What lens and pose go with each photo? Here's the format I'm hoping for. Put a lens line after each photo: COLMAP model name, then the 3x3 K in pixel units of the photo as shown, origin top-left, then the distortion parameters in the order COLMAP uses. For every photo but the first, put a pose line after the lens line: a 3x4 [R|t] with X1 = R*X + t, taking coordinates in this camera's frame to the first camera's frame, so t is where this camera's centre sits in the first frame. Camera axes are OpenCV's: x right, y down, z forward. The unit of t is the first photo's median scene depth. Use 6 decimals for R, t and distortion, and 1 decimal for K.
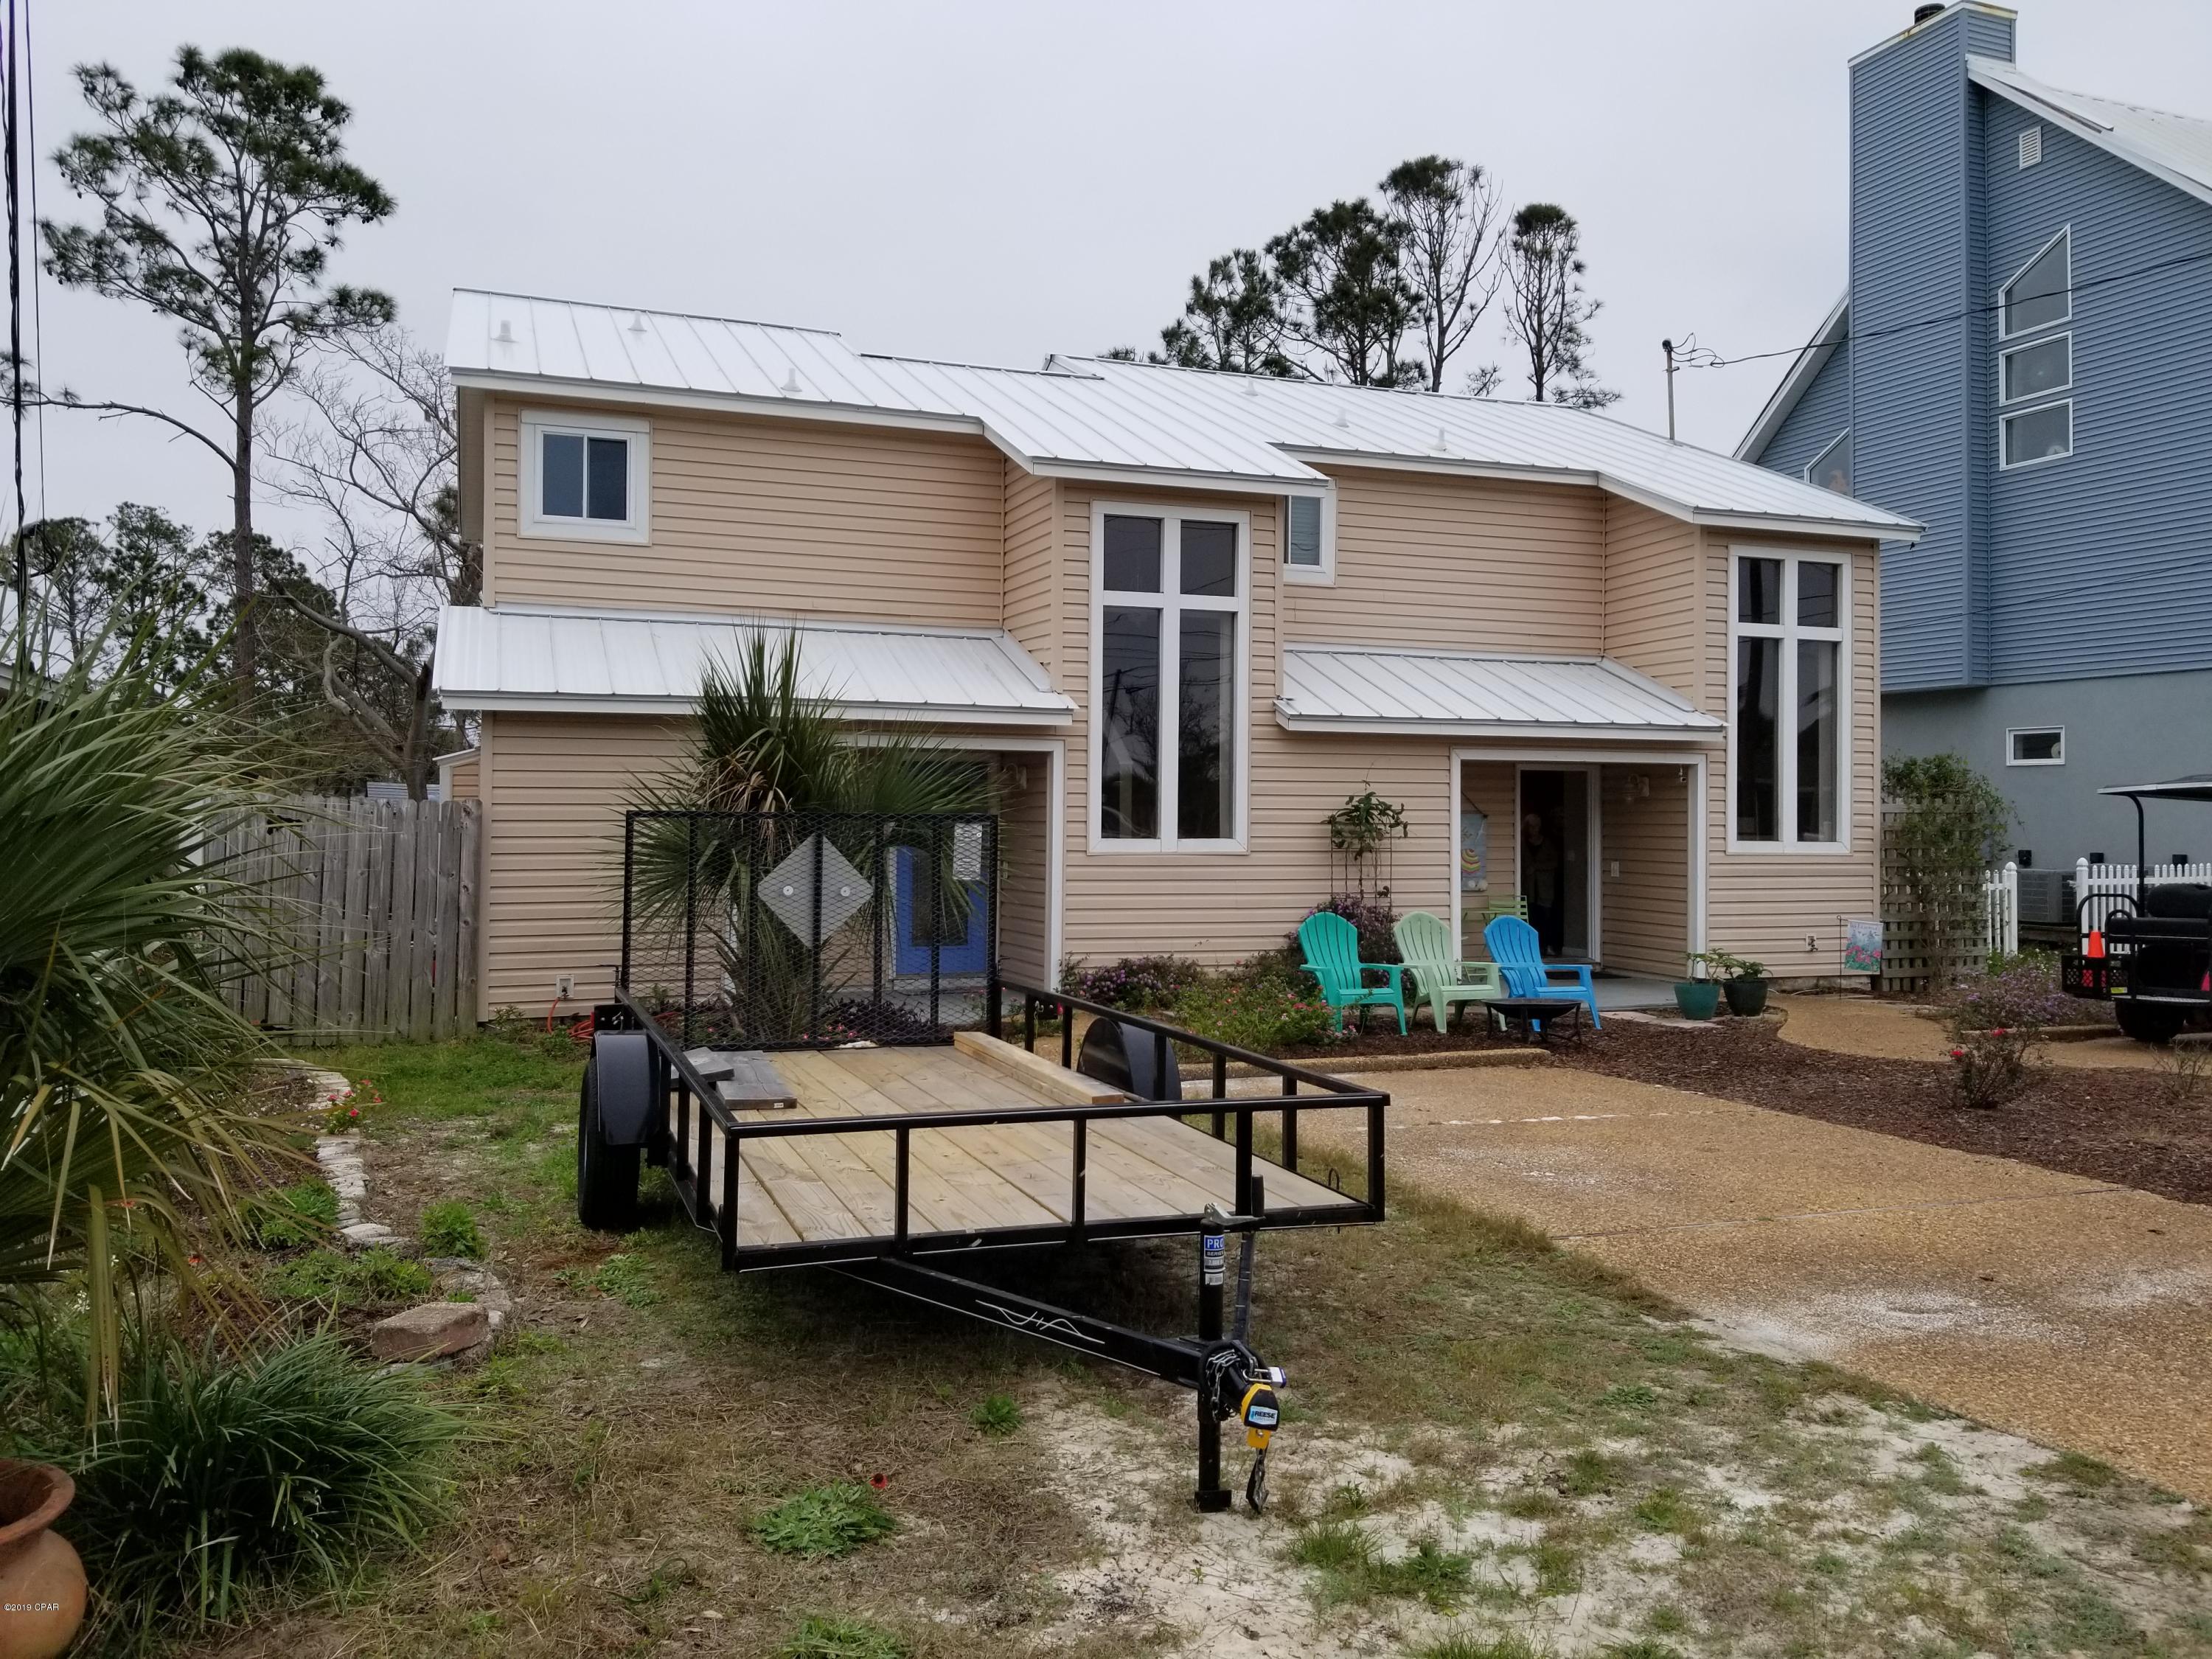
lens RADIAL K [[1699.3, 0, 1024.8], [0, 1699.3, 799.4], [0, 0, 1]] dist [-0.002924, 0.000532]
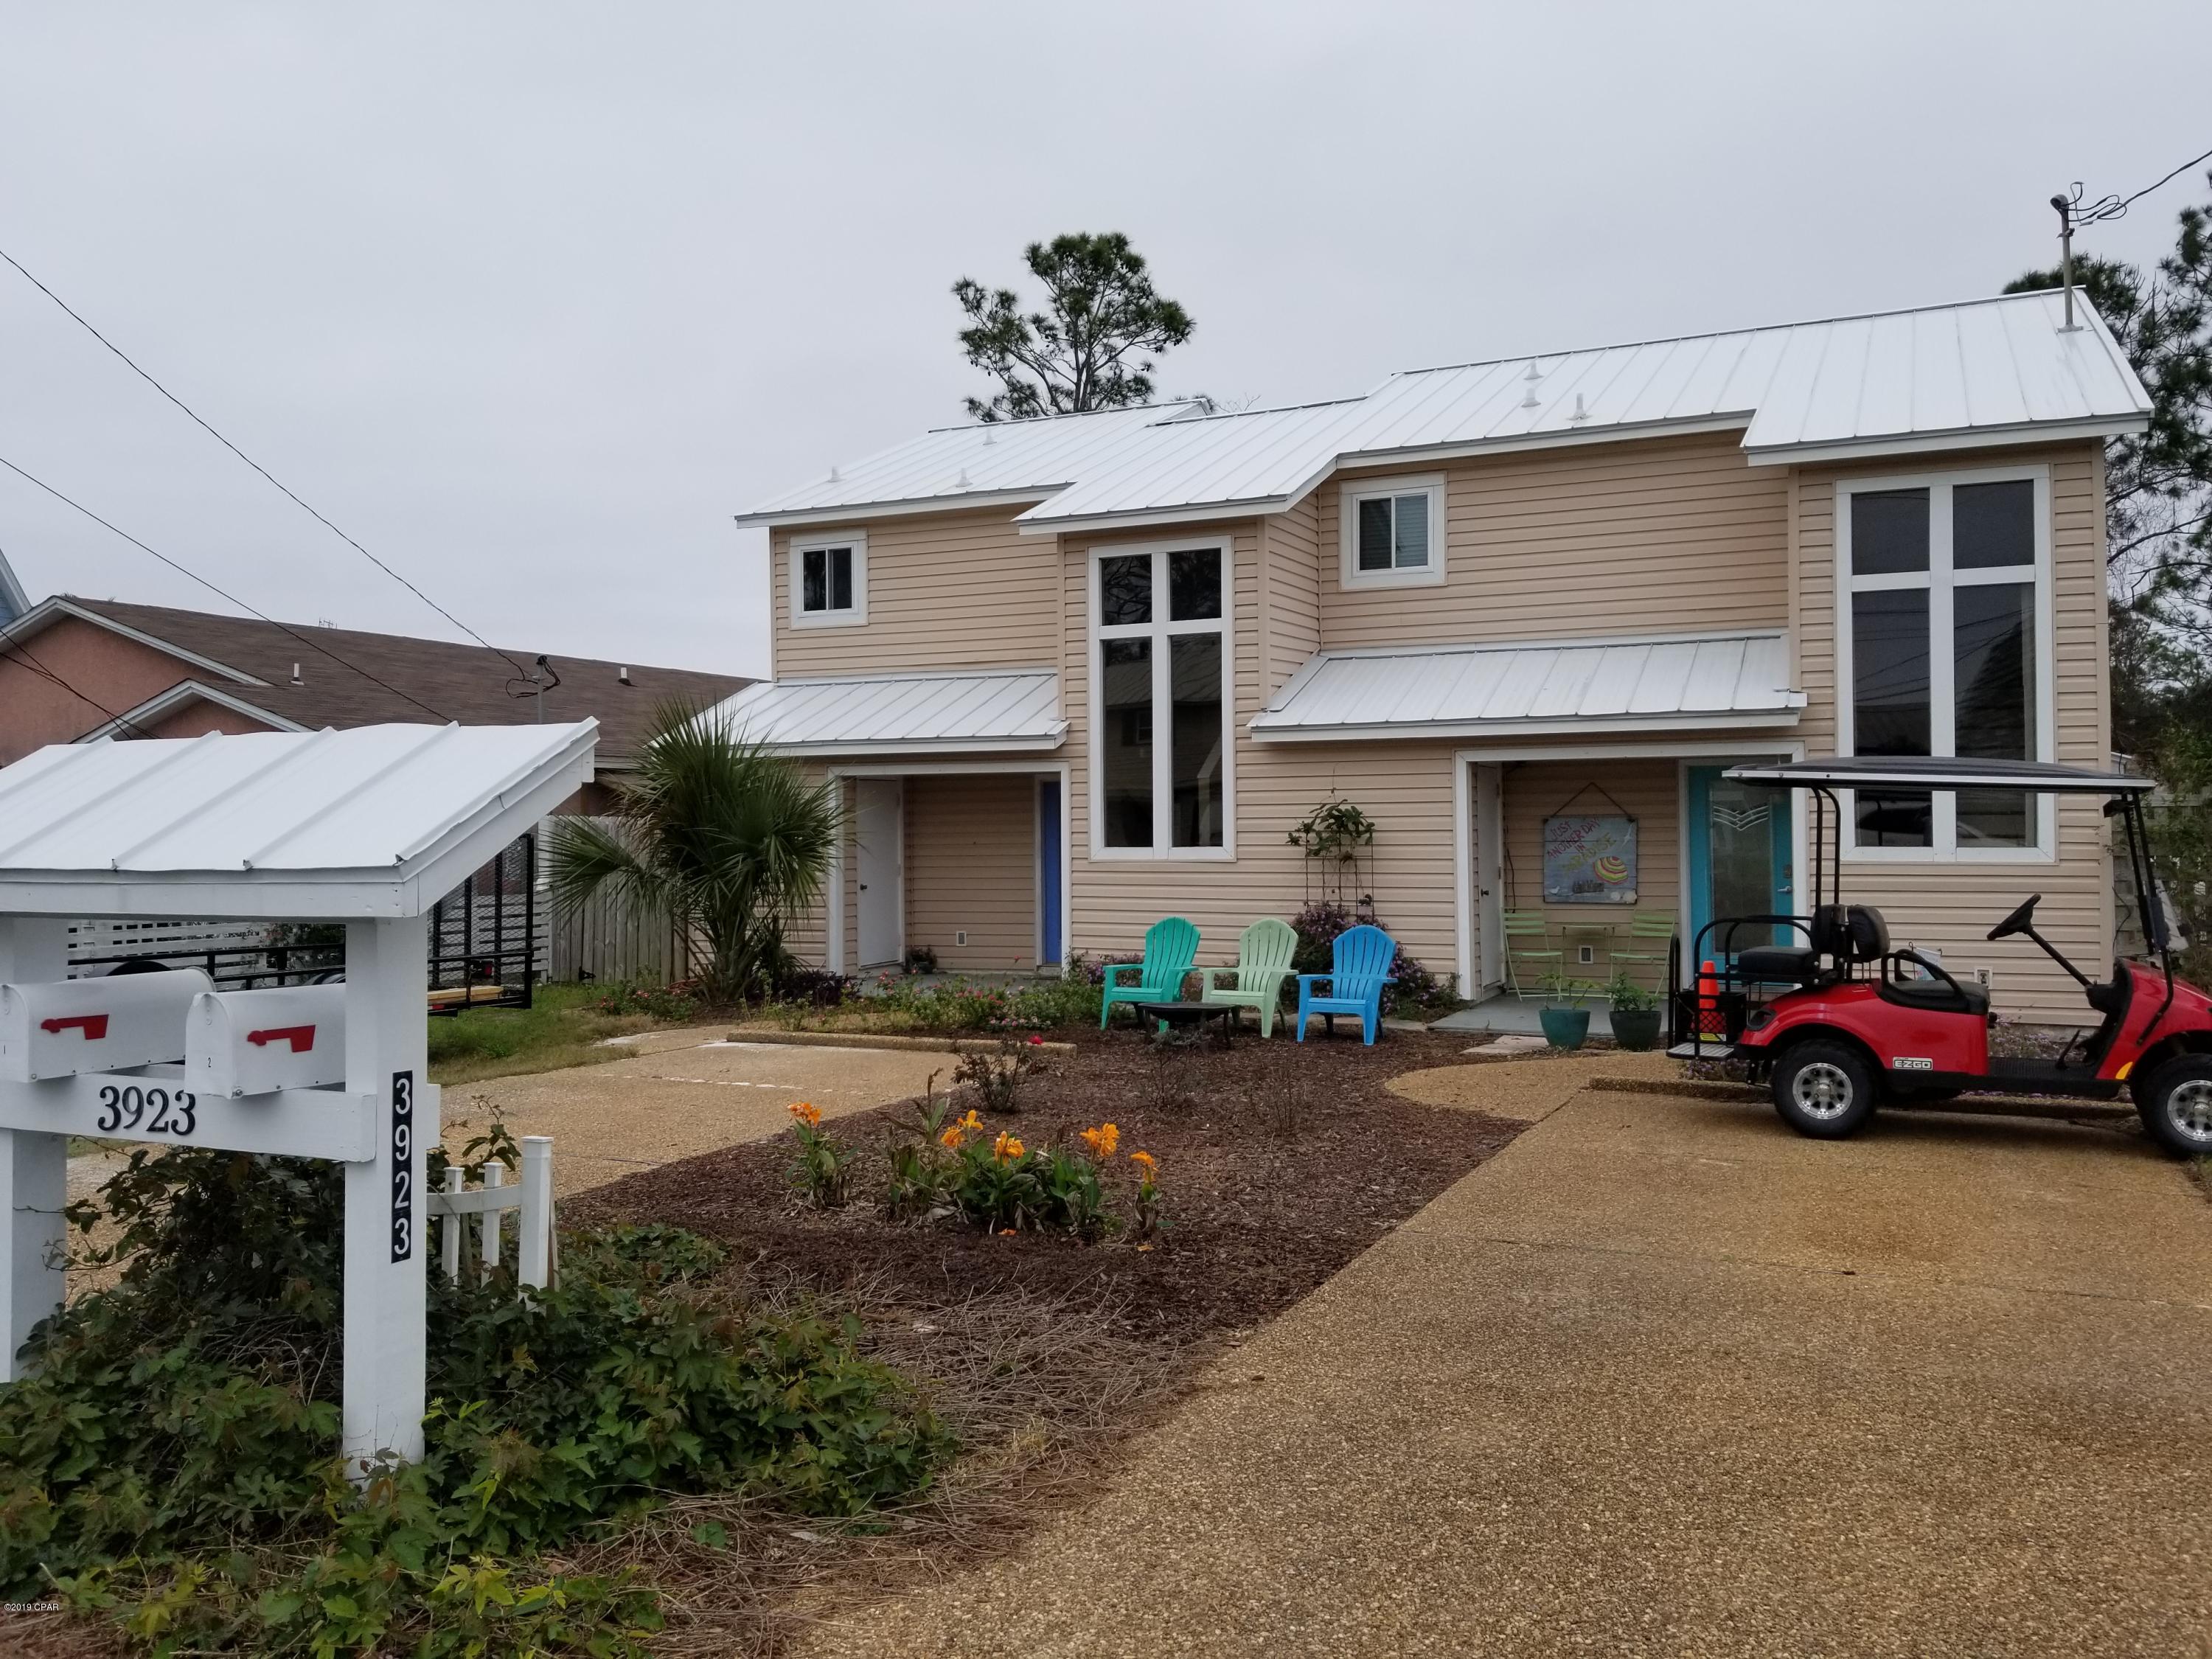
lens RADIAL K [[1758.1, 0, 1100.3], [0, 1758.1, 819.6], [0, 0, 1]] dist [0.081101, -0.148423]
pose [[0.699234, -0.020475, -0.714599, 0.854545], [0.012744, 0.999788, -0.016177, 0.022947], [0.714779, 0.002205, 0.699347, 0.182082]]
